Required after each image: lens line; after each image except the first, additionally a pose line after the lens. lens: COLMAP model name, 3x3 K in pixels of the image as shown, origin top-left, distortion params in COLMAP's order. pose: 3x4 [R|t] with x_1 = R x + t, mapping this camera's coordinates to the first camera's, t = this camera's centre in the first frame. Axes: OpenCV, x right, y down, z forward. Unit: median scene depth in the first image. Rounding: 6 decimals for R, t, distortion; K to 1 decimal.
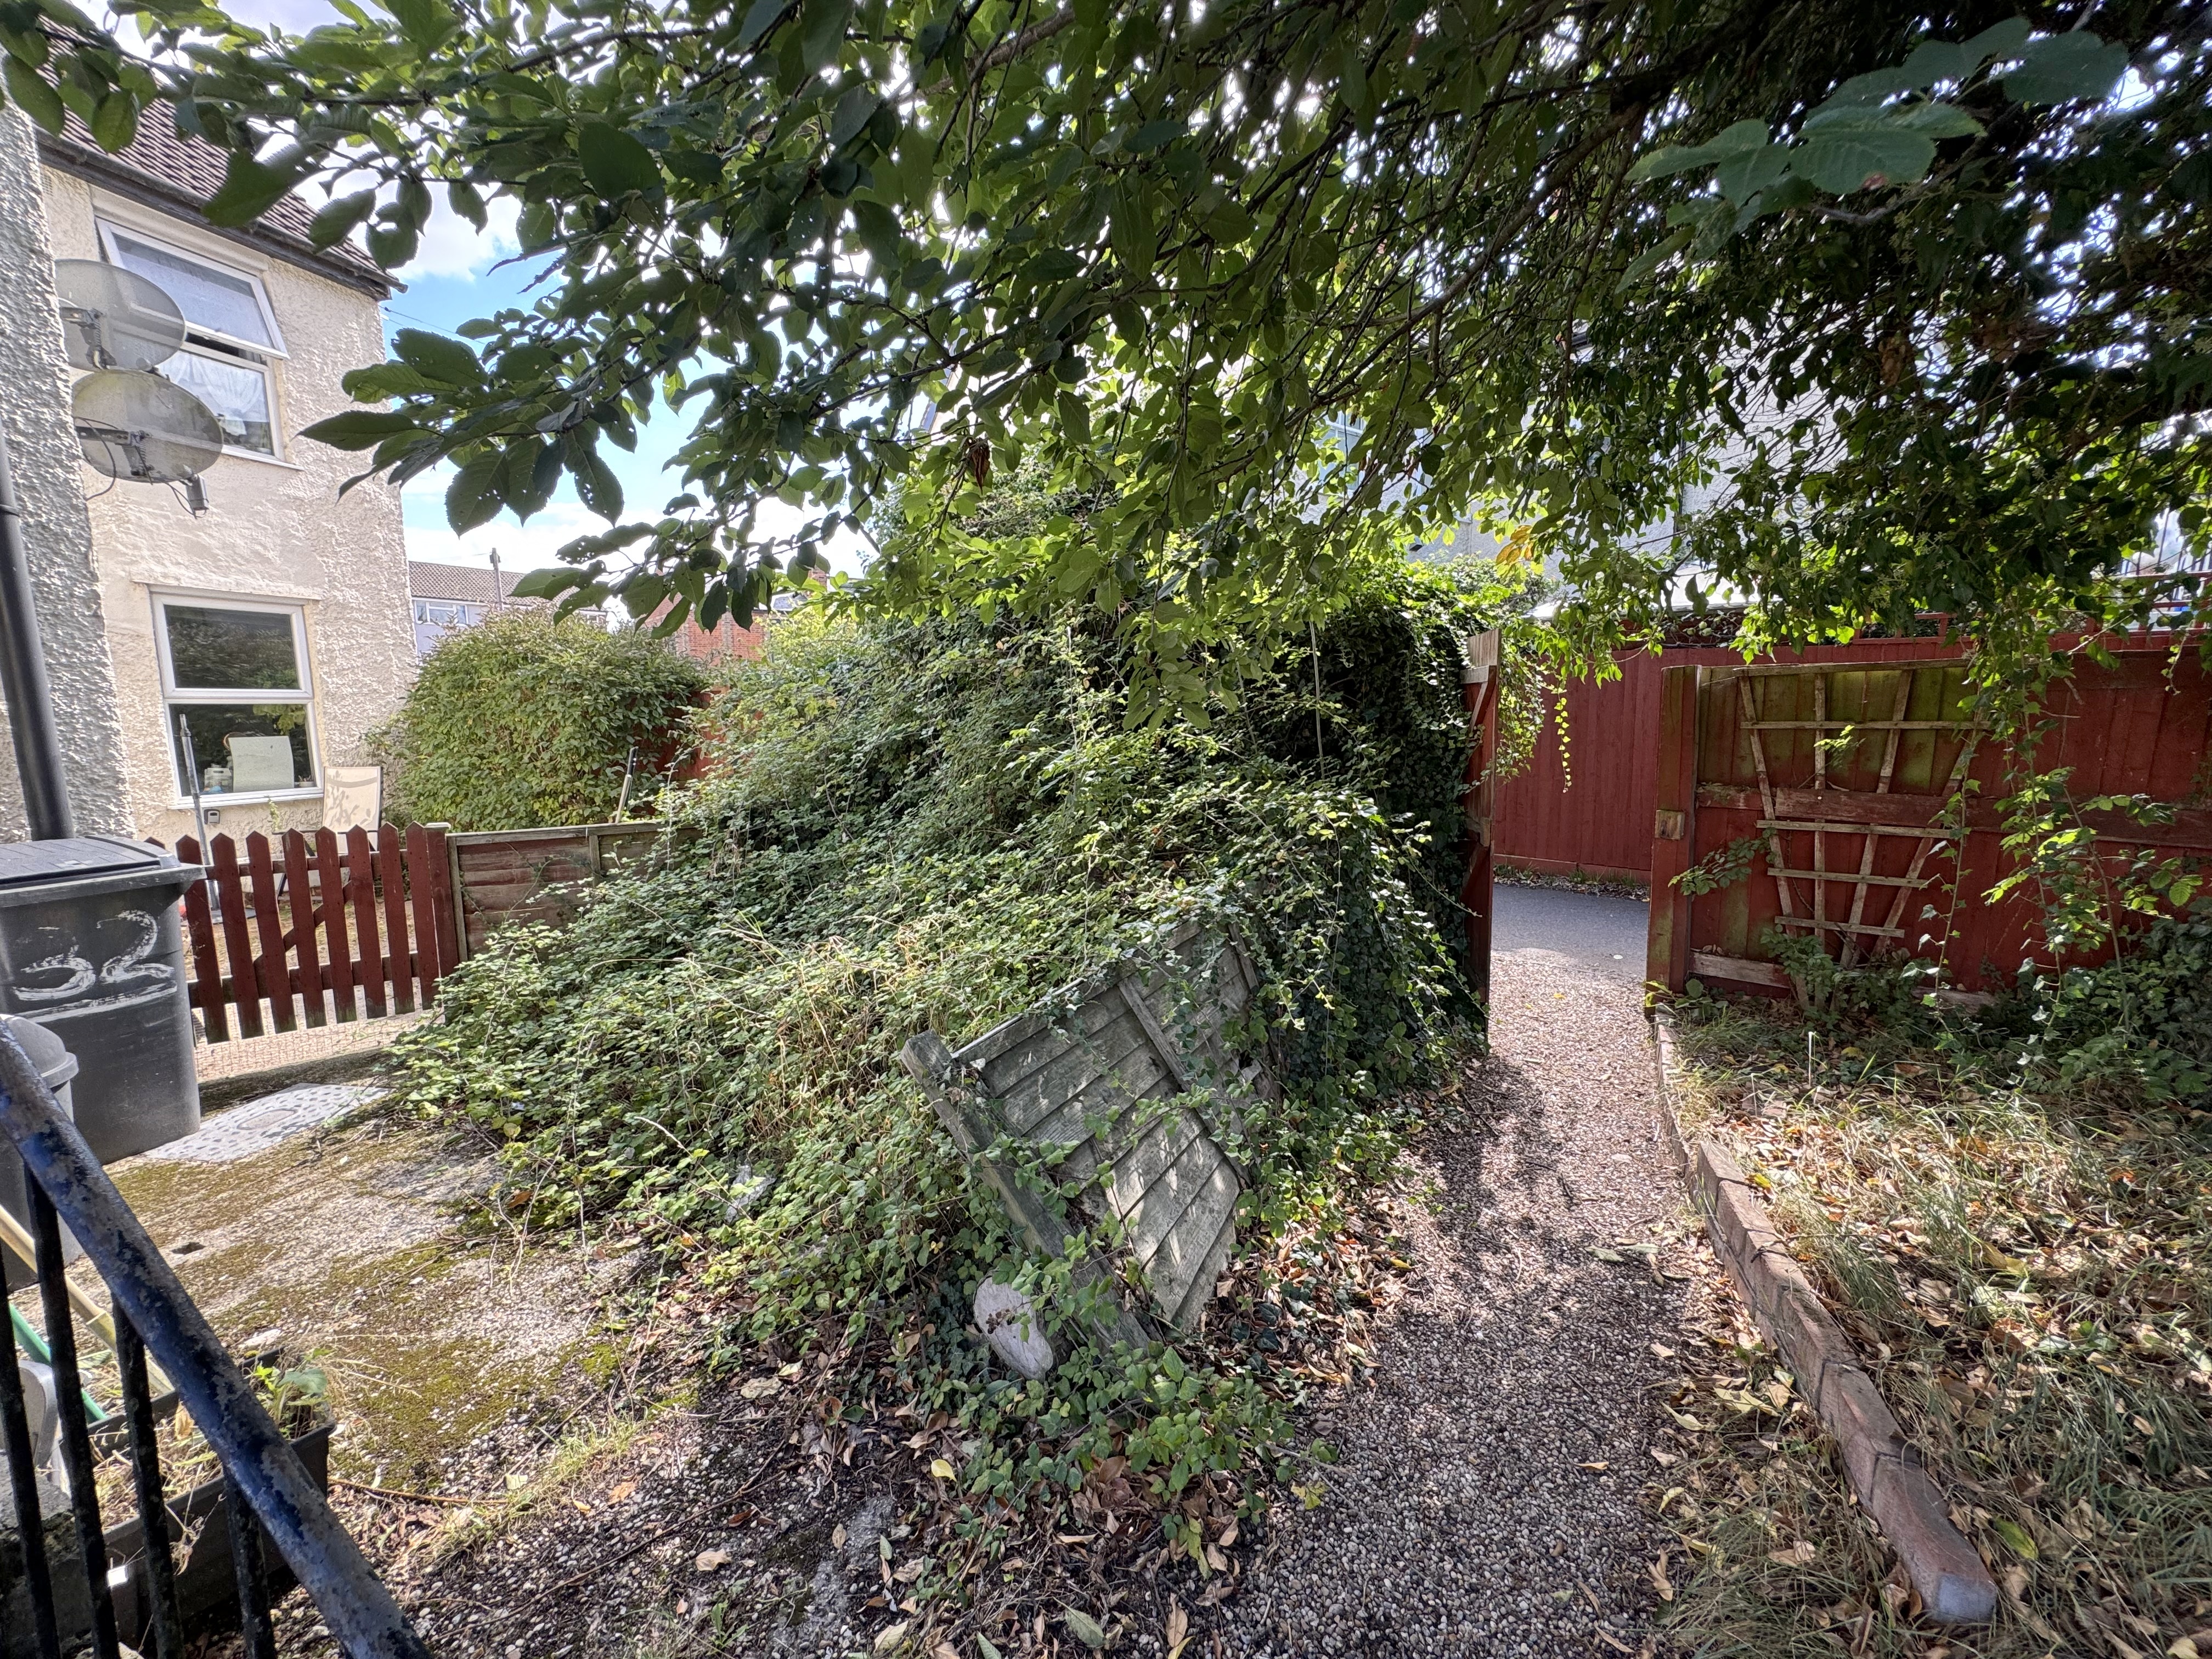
lens RADIAL K [[885.5, 0, 1108.9], [0, 885.5, 828.7], [0, 0, 1]] dist [-0.000114, -0.000026]
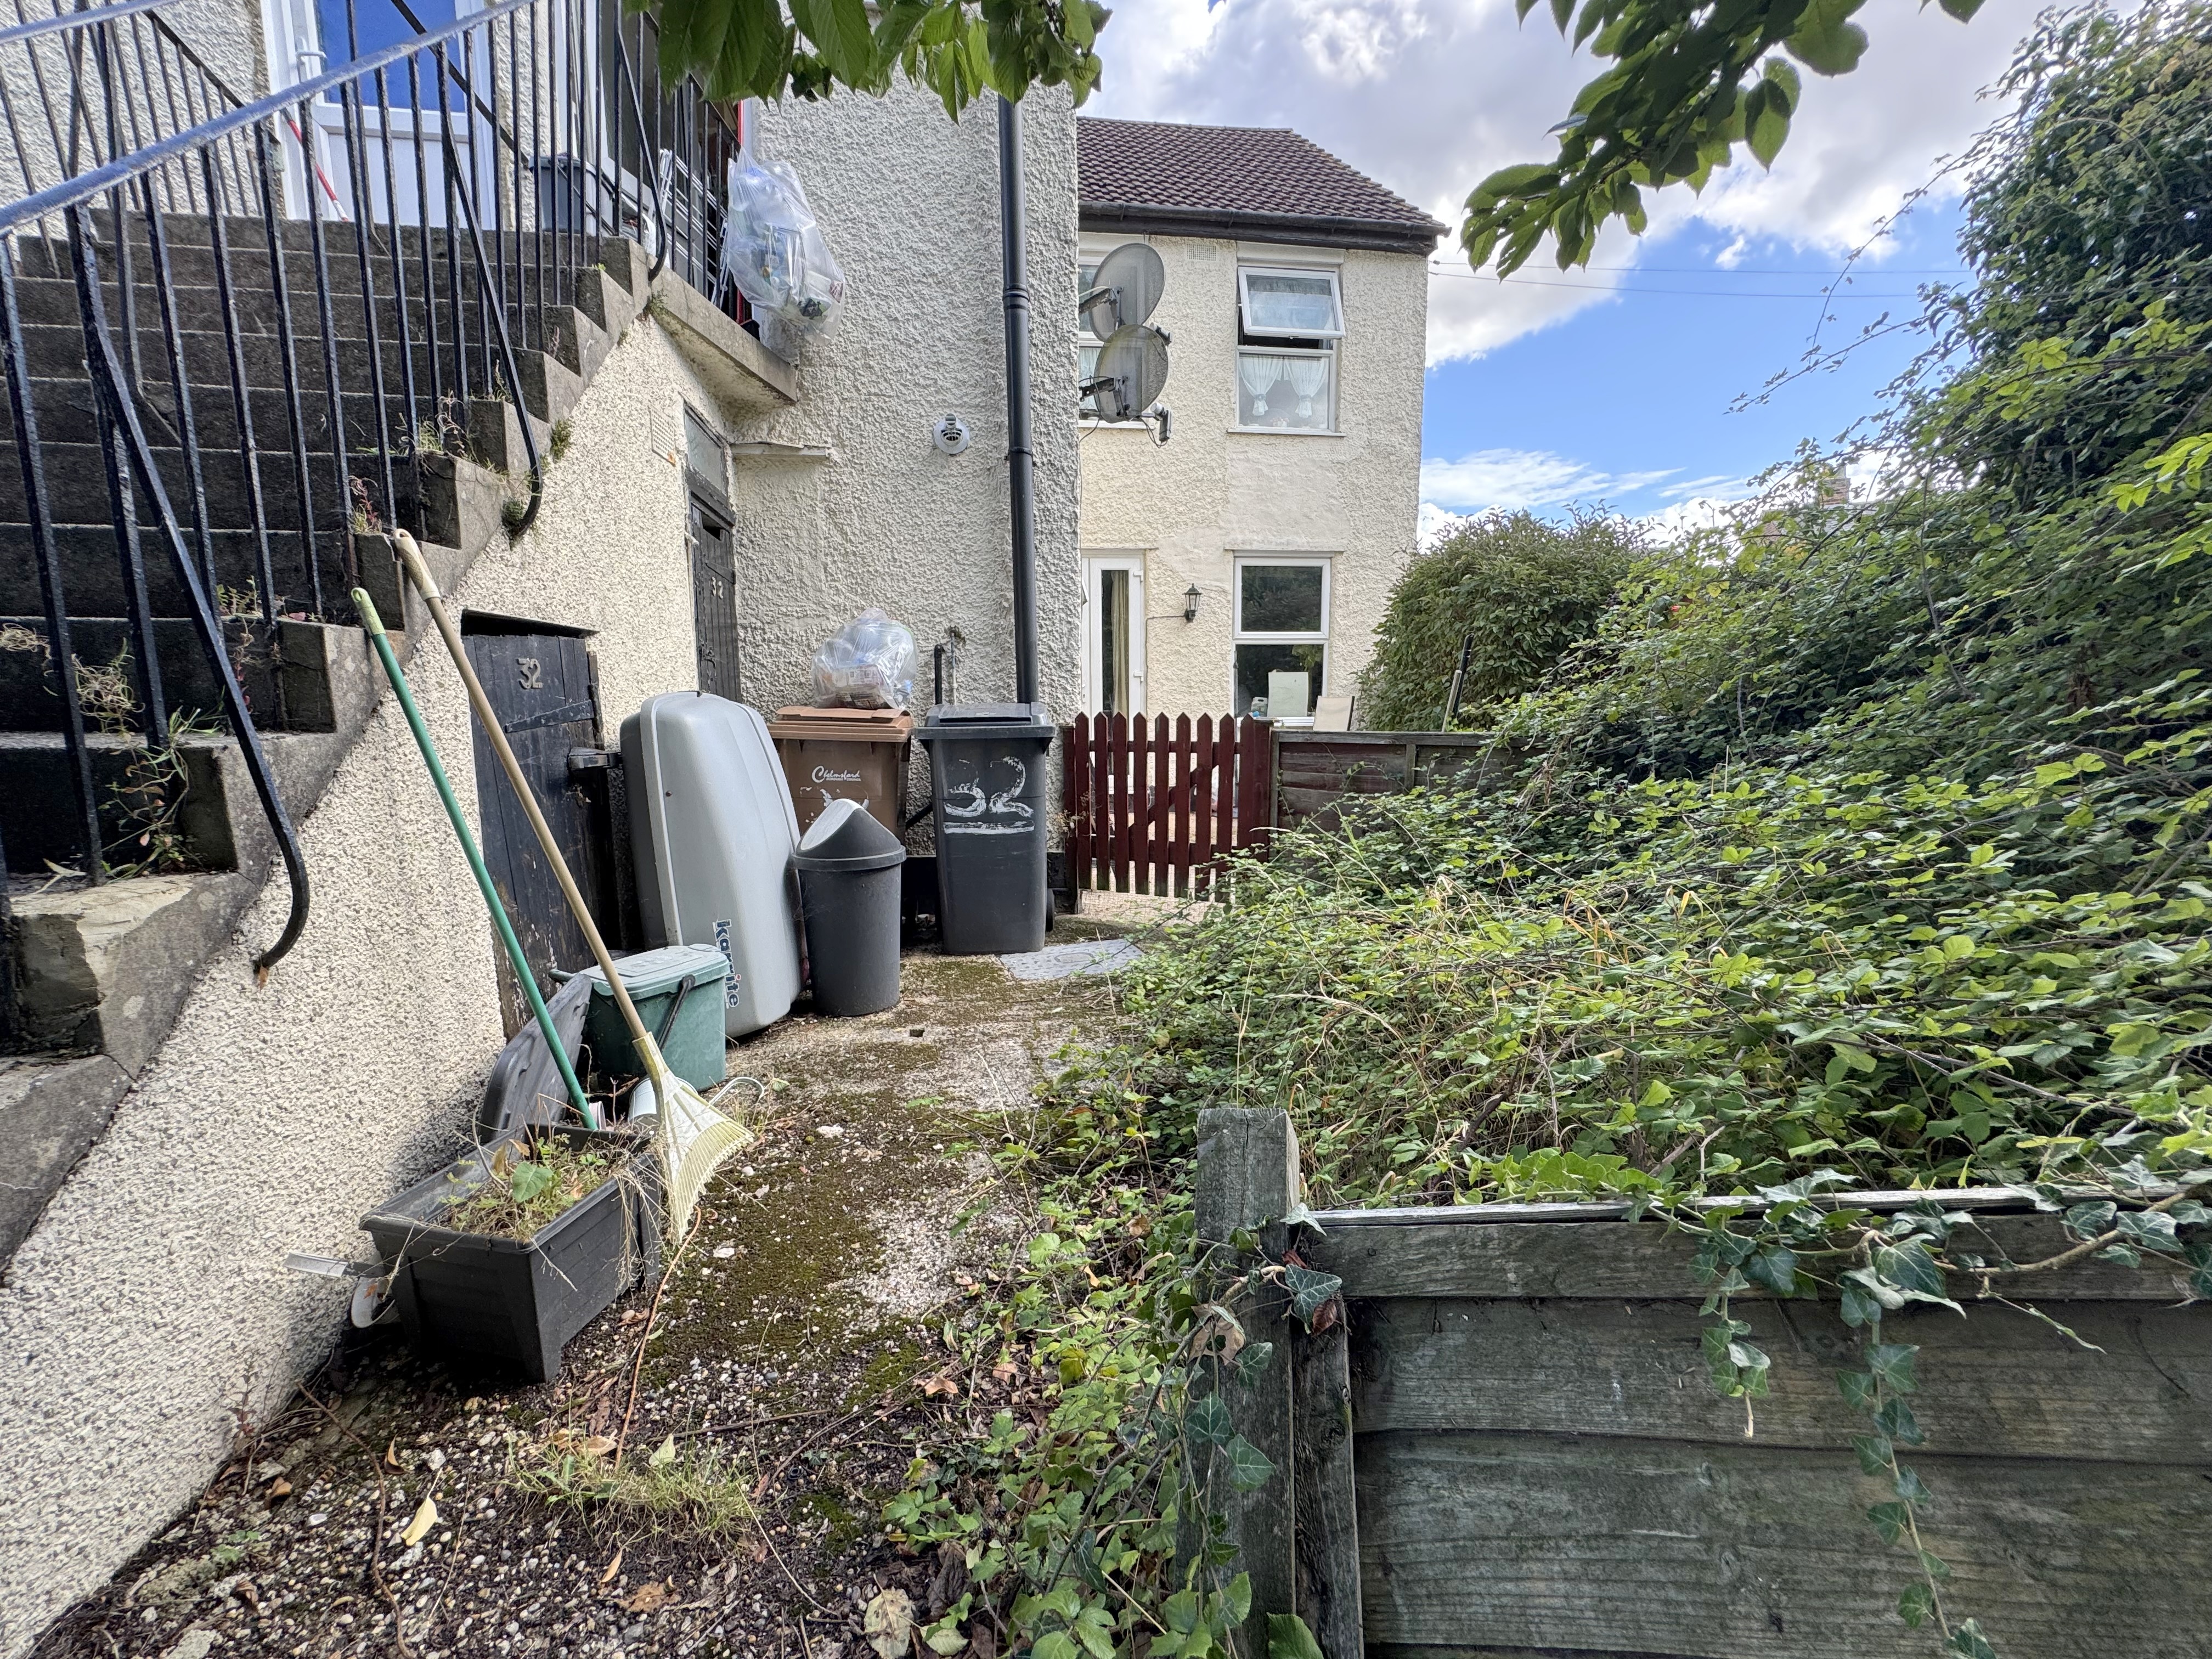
lens RADIAL K [[885.5, 0, 1105.0], [0, 885.5, 823.7], [0, 0, 1]] dist [-0.000114, -0.000026]
pose [[0.443587, 0.124627, -0.887524, 0.036421], [-0.115746, 0.989957, 0.081160, 0.054678], [0.888726, 0.066726, 0.453557, 0.444138]]
